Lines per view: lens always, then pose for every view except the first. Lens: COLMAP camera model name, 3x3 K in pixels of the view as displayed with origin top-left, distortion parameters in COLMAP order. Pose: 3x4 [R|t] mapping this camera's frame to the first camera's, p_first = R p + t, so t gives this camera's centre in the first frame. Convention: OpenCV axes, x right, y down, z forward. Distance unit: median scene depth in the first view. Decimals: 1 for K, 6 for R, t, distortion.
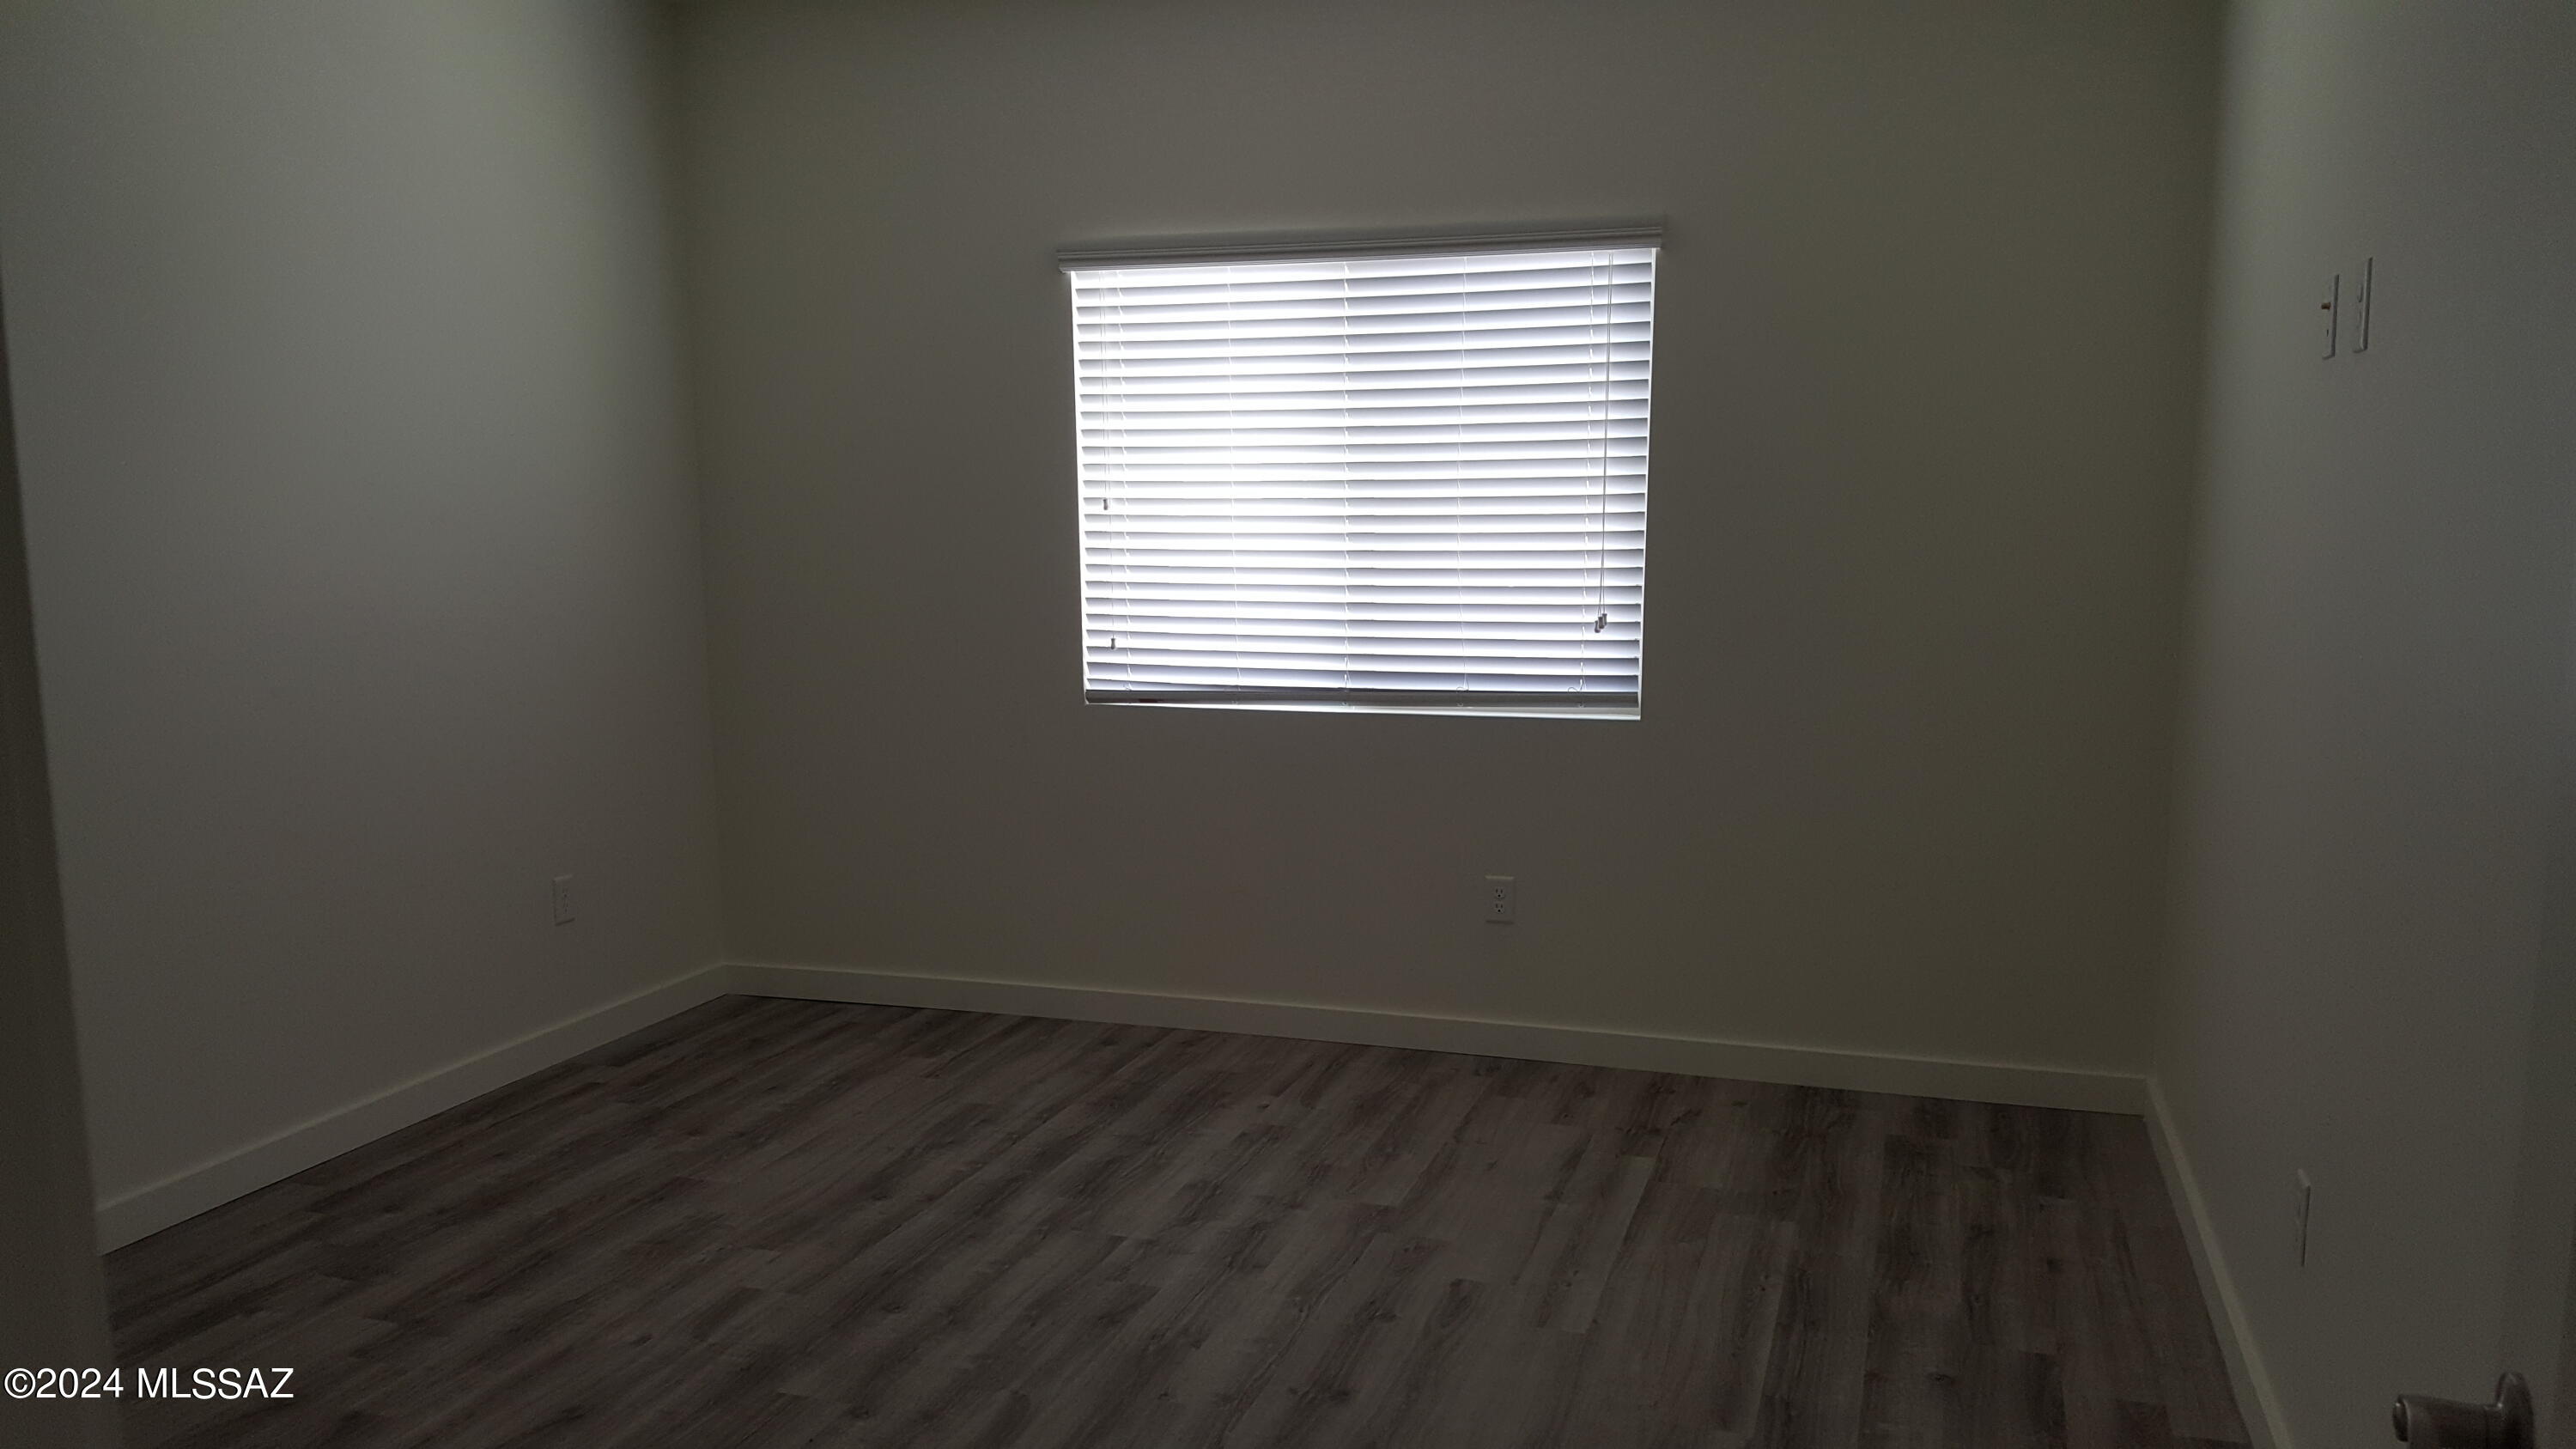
lens RADIAL K [[1926.1, 0, 1297.9], [0, 1926.1, 783.1], [0, 0, 1]] dist [0.066458, -0.196015]
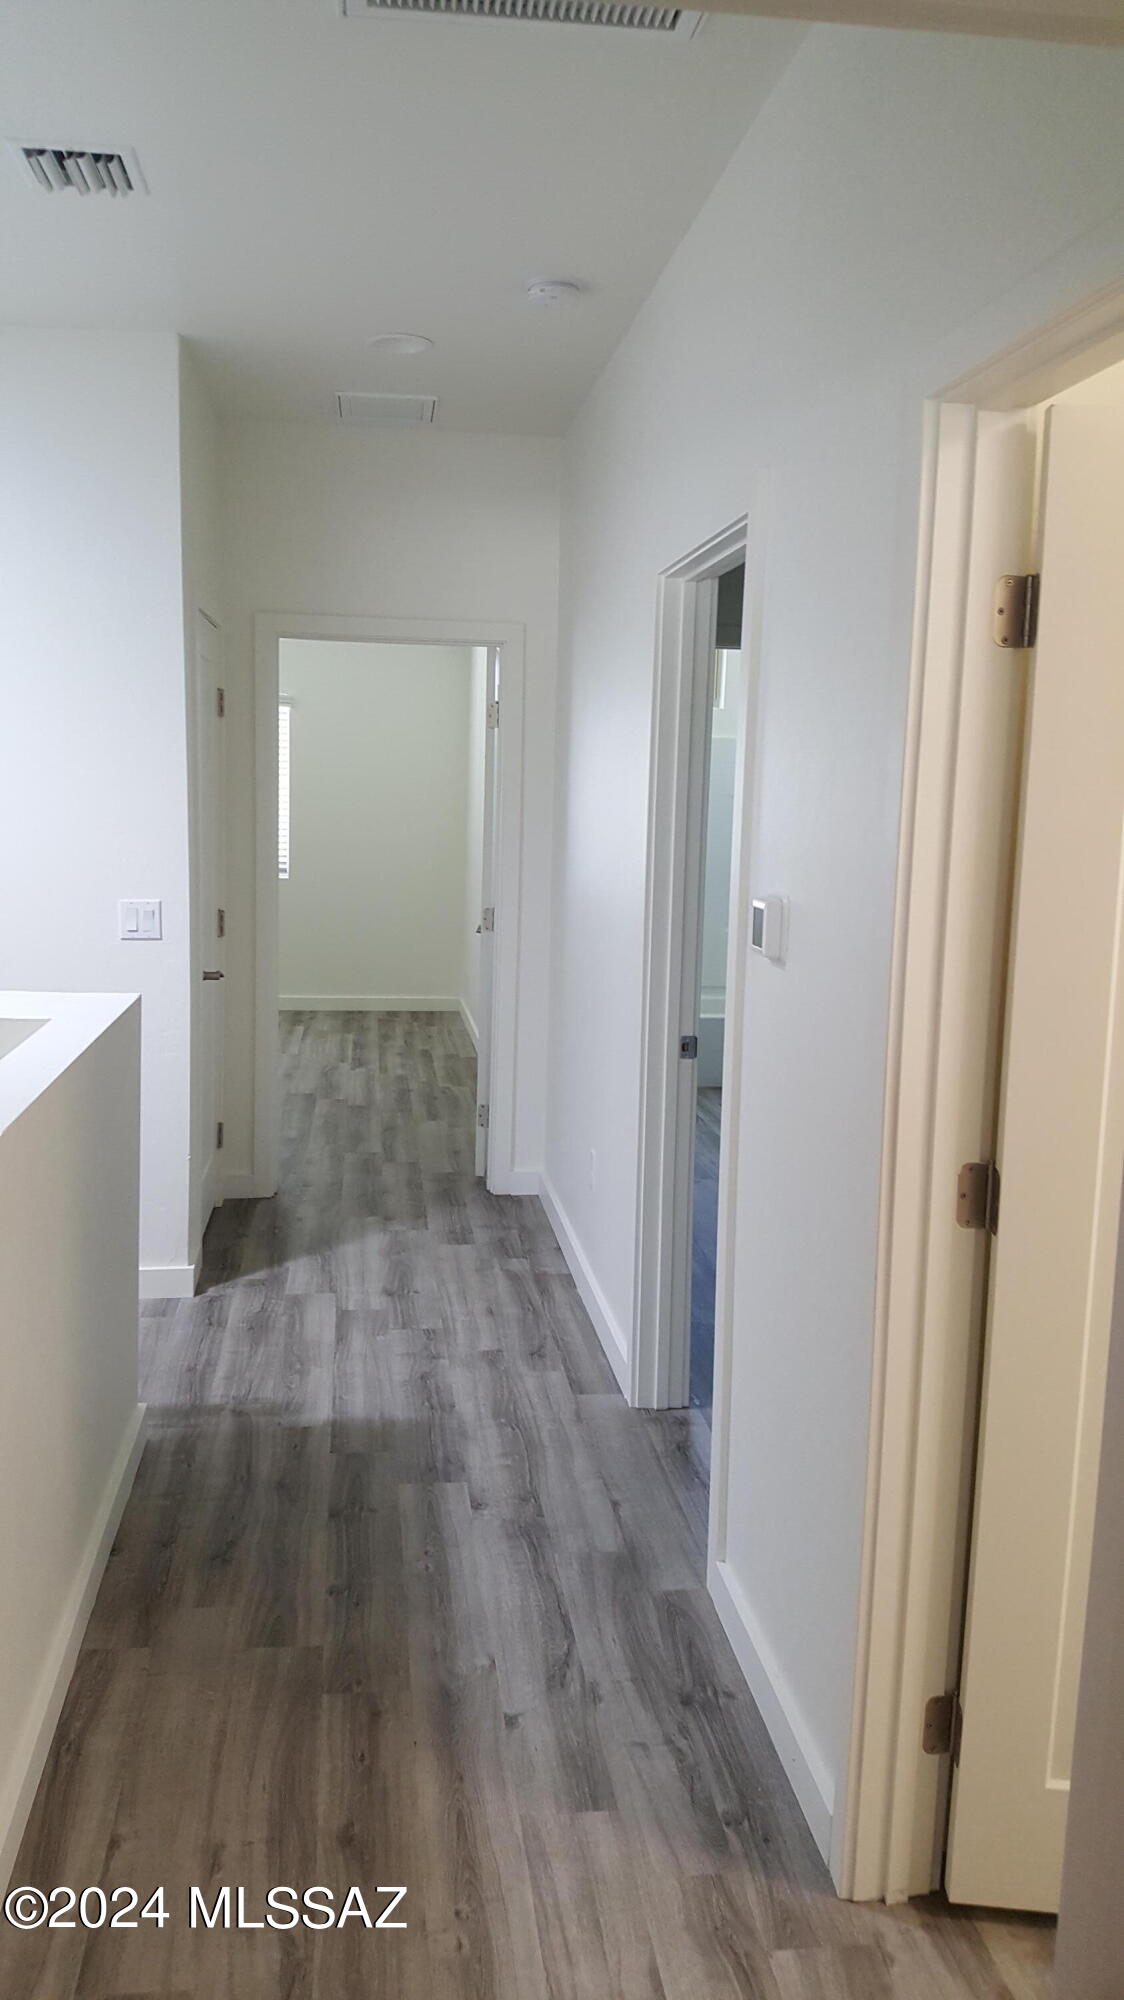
lens RADIAL K [[1495.2, 0, 562.0], [0, 1495.2, 1000.0], [0, 0, 1]] dist [0.066458, -0.196015]
pose [[0.902321, -0.043413, 0.428874, -0.428606], [0.045474, 0.998951, 0.005444, 0.156847], [-0.428660, 0.014590, 0.903348, -1.207054]]
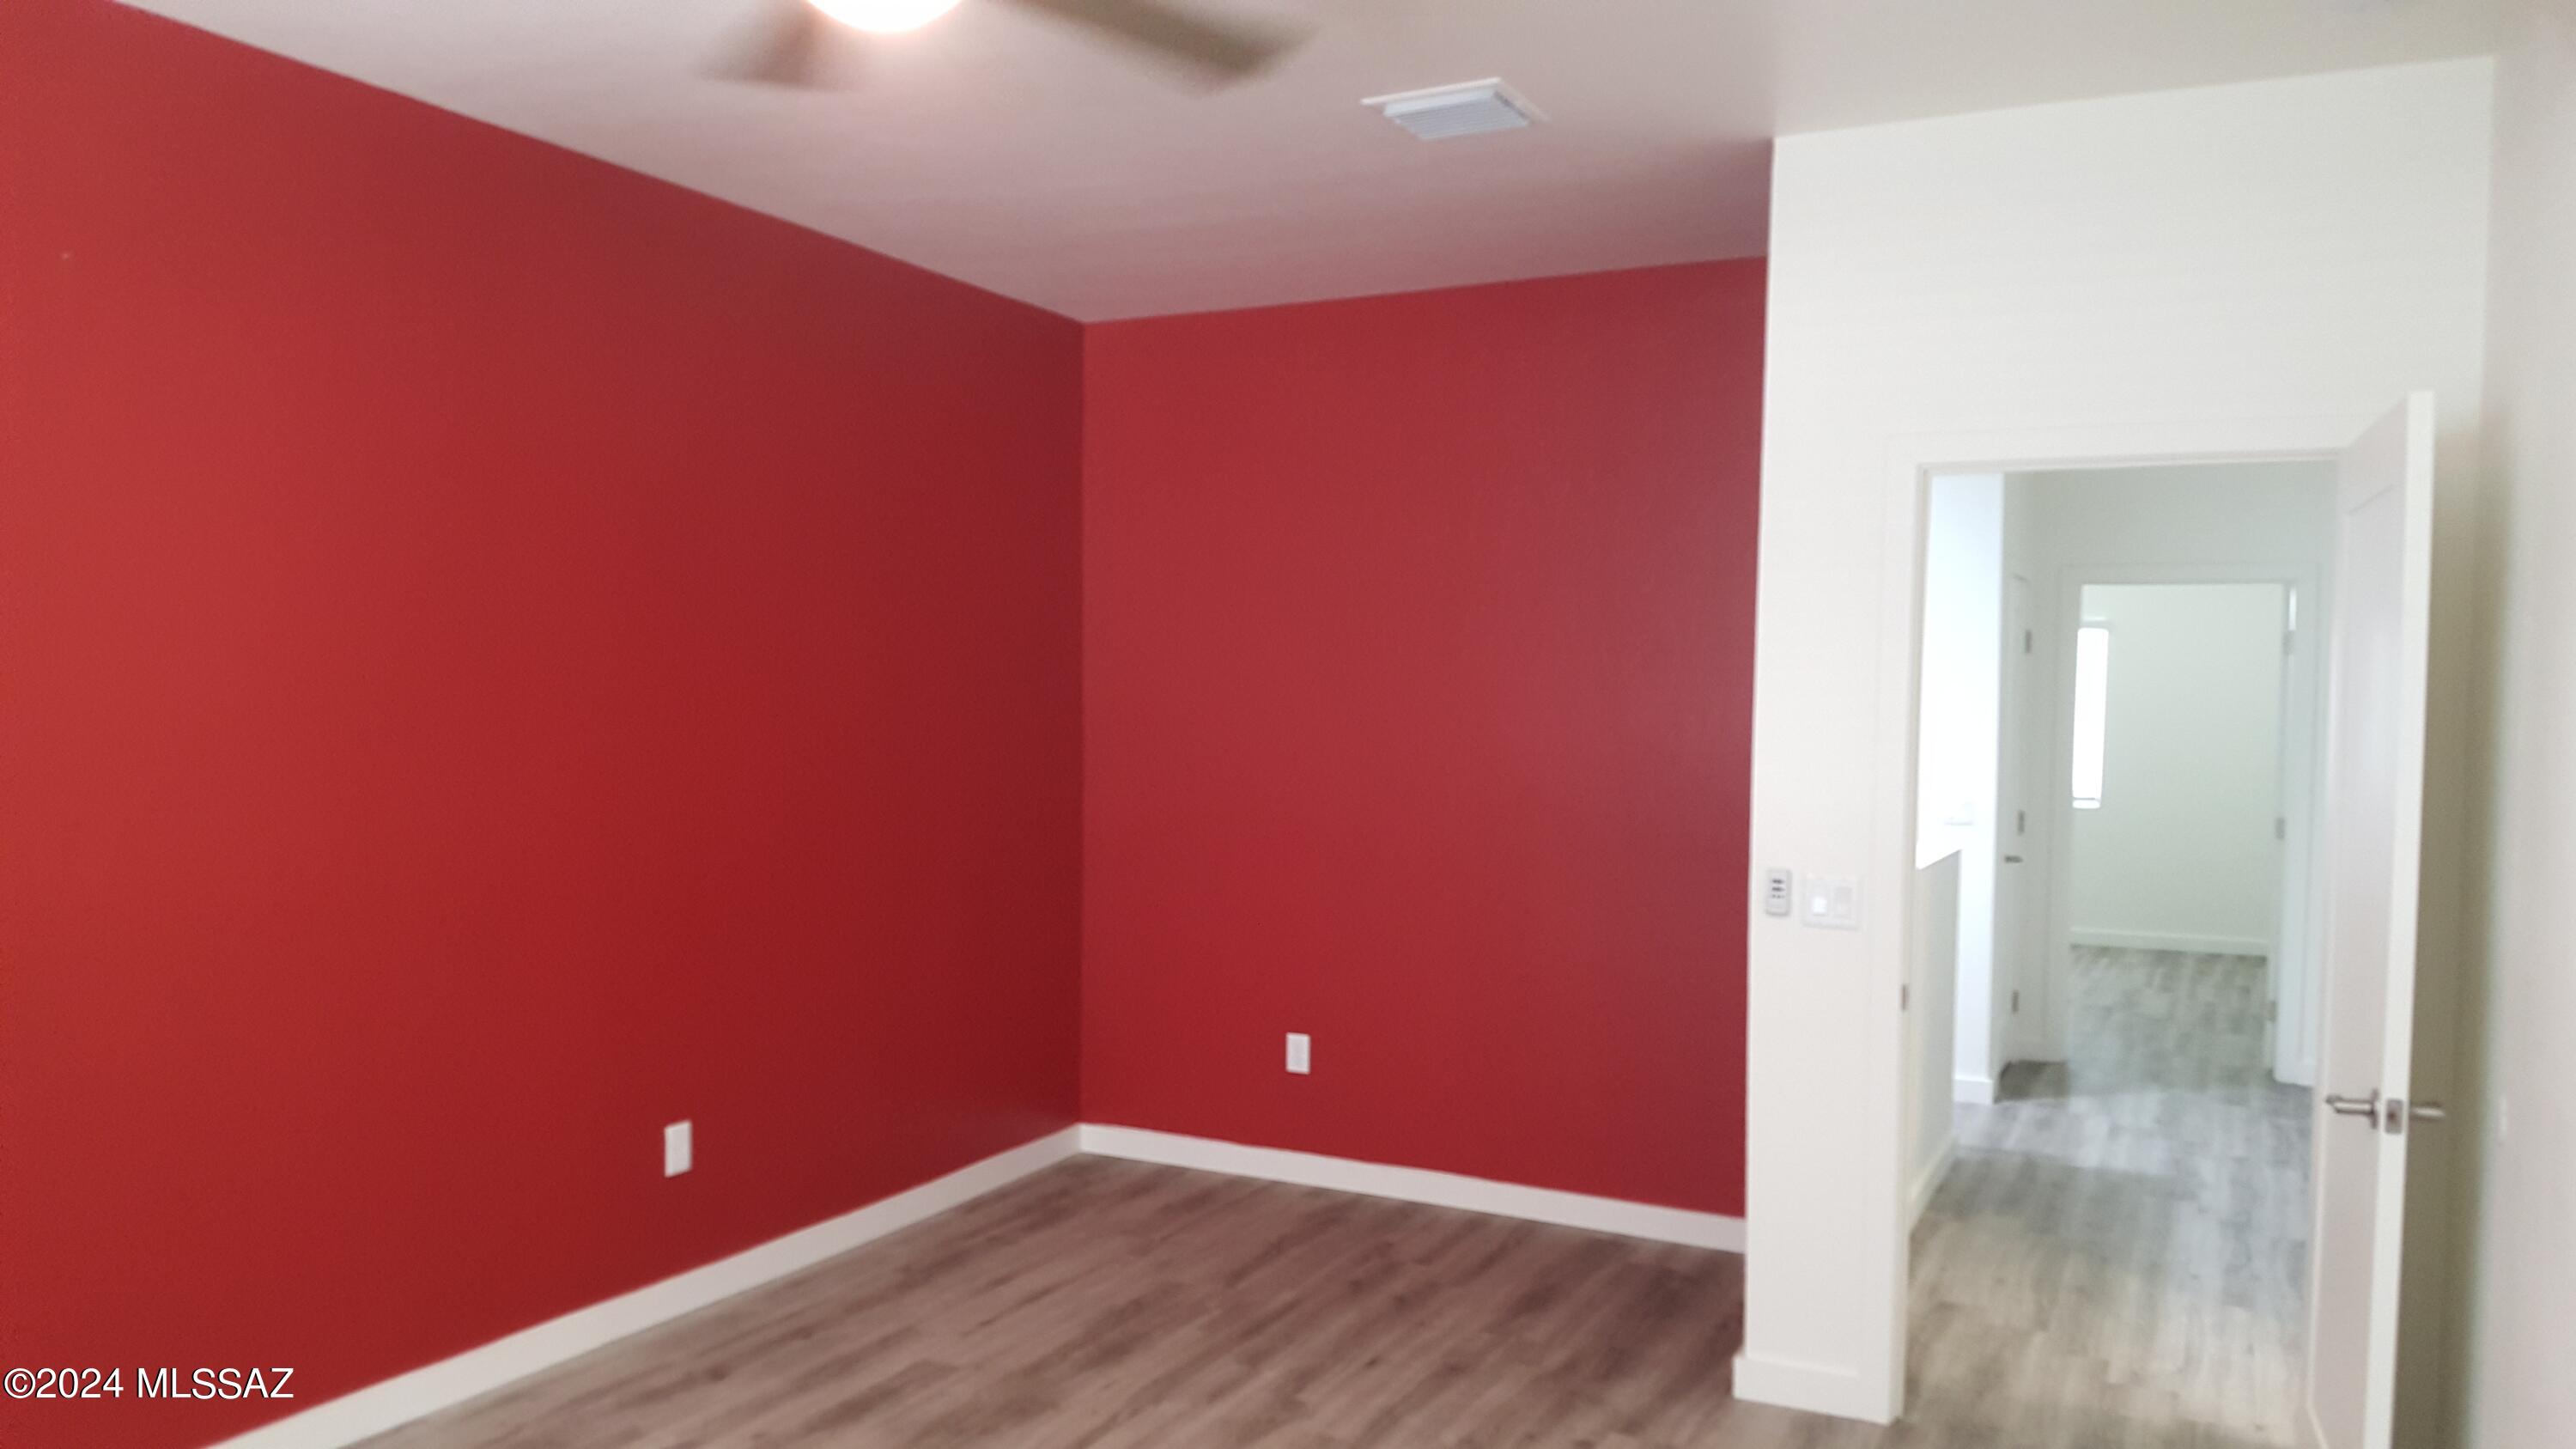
lens RADIAL K [[1926.1, 0, 1297.9], [0, 1926.1, 783.1], [0, 0, 1]] dist [0.066458, -0.196015]
pose [[0.990481, 0.010580, -0.137243, -0.592451], [-0.026181, 0.993321, -0.112372, 0.282741], [0.135137, 0.114896, 0.984143, -1.933004]]
